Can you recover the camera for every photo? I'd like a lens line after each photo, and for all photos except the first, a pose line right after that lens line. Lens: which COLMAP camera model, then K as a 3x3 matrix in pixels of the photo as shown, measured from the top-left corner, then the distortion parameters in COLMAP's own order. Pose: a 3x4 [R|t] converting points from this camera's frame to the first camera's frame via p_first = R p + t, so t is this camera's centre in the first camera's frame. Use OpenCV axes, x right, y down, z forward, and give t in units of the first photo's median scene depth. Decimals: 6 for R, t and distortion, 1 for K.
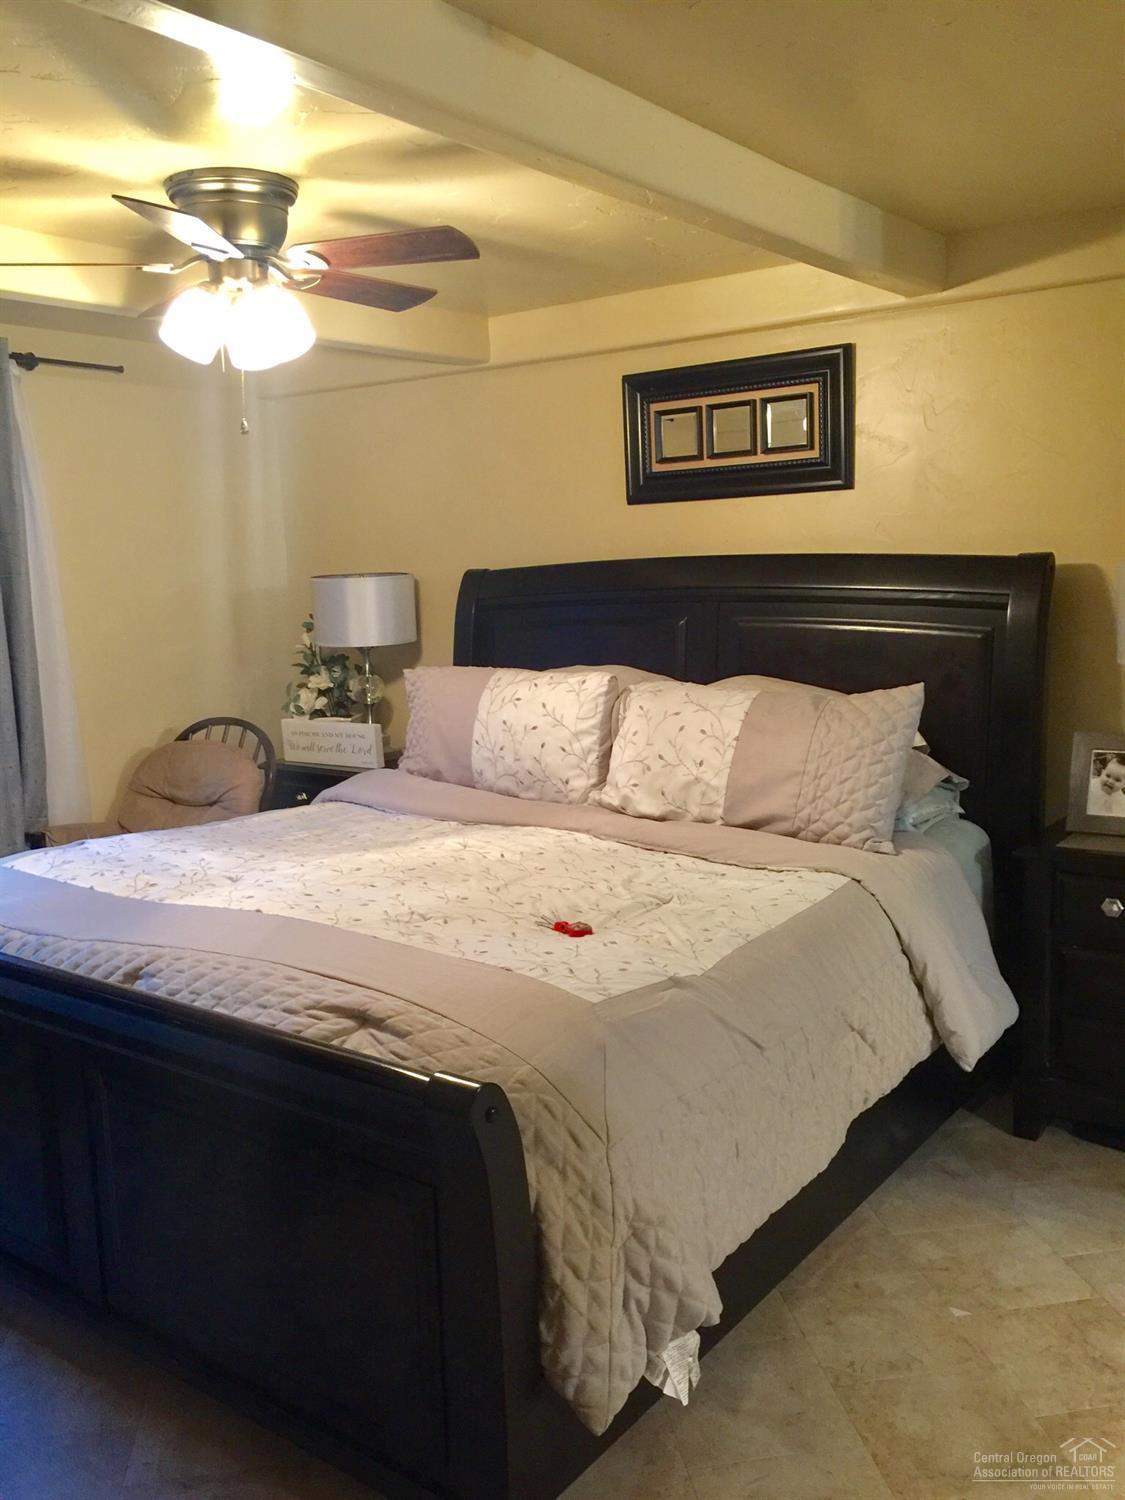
lens RADIAL K [[1282.1, 0, 575.8], [0, 1282.1, 755.7], [0, 0, 1]] dist [0.076386, -0.083003]
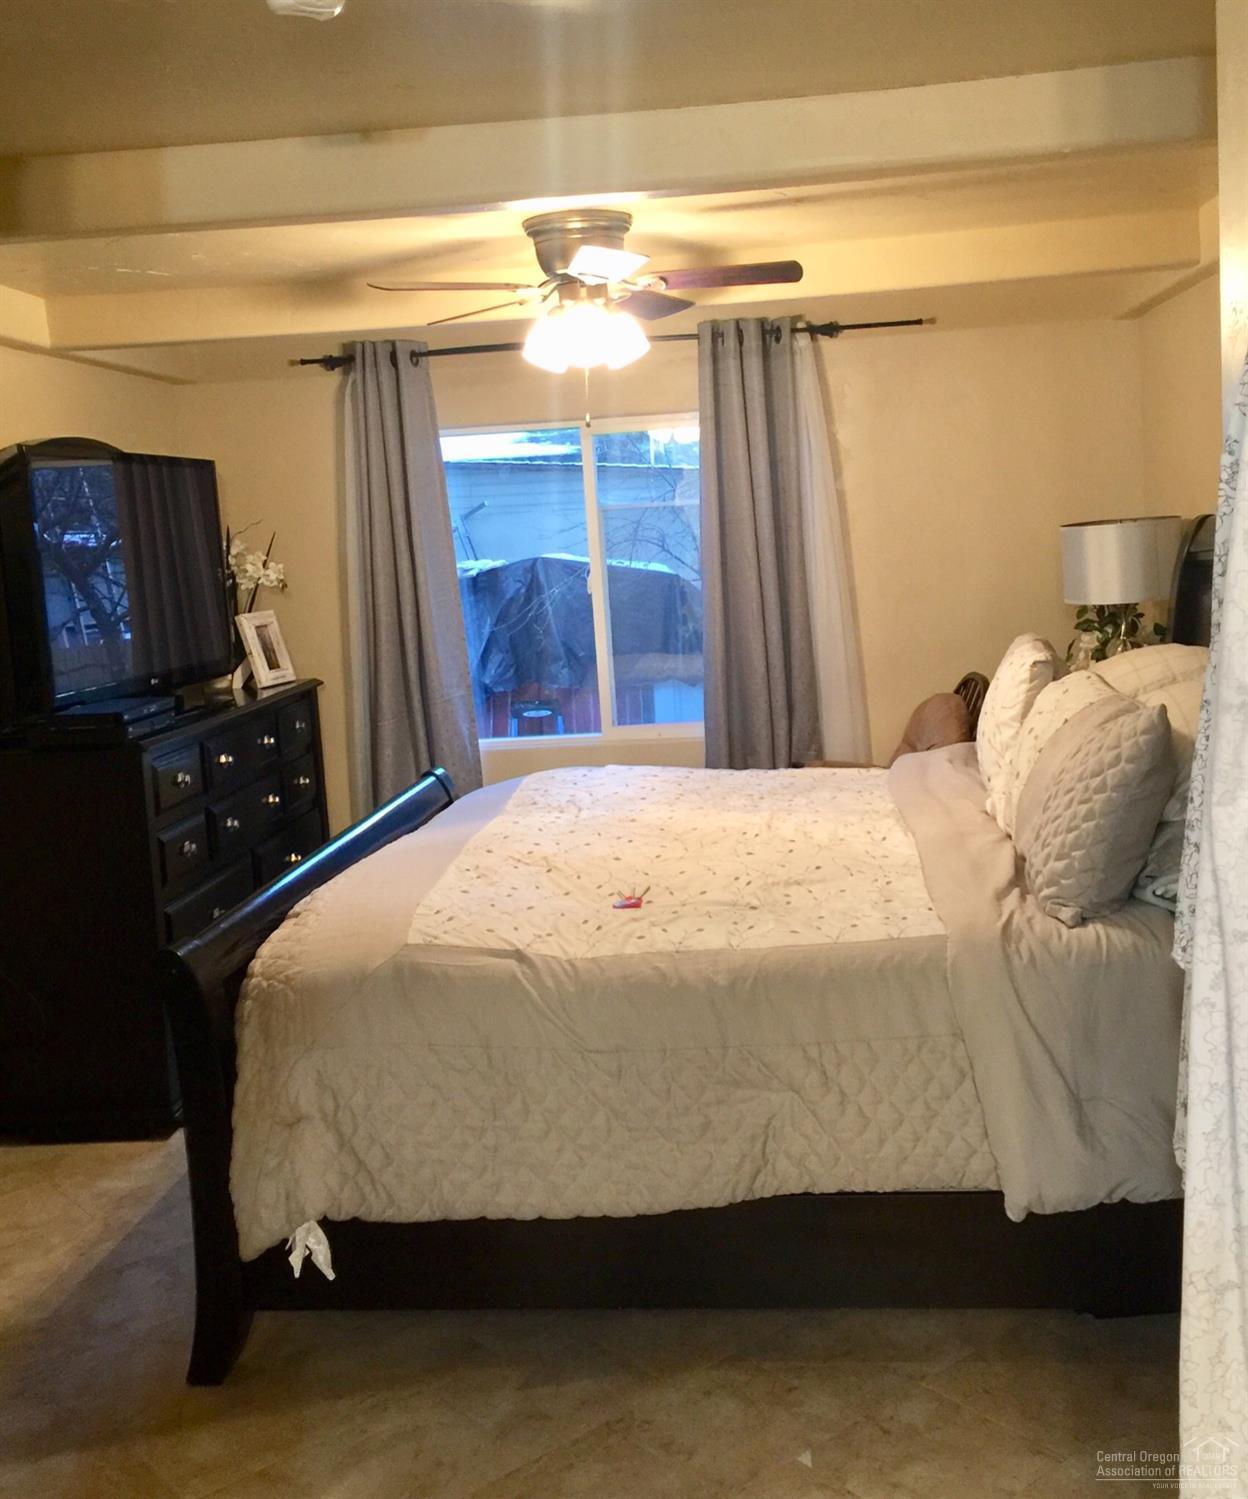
lens RADIAL K [[1521.3, 0, 624.3], [0, 1521.3, 705.9], [0, 0, 1]] dist [0.003553, 0.017499]
pose [[0.504607, 0.091003, -0.858539, 0.853727], [-0.078281, 0.995156, 0.059474, -0.081418], [0.859793, 0.037196, 0.509287, 0.323301]]
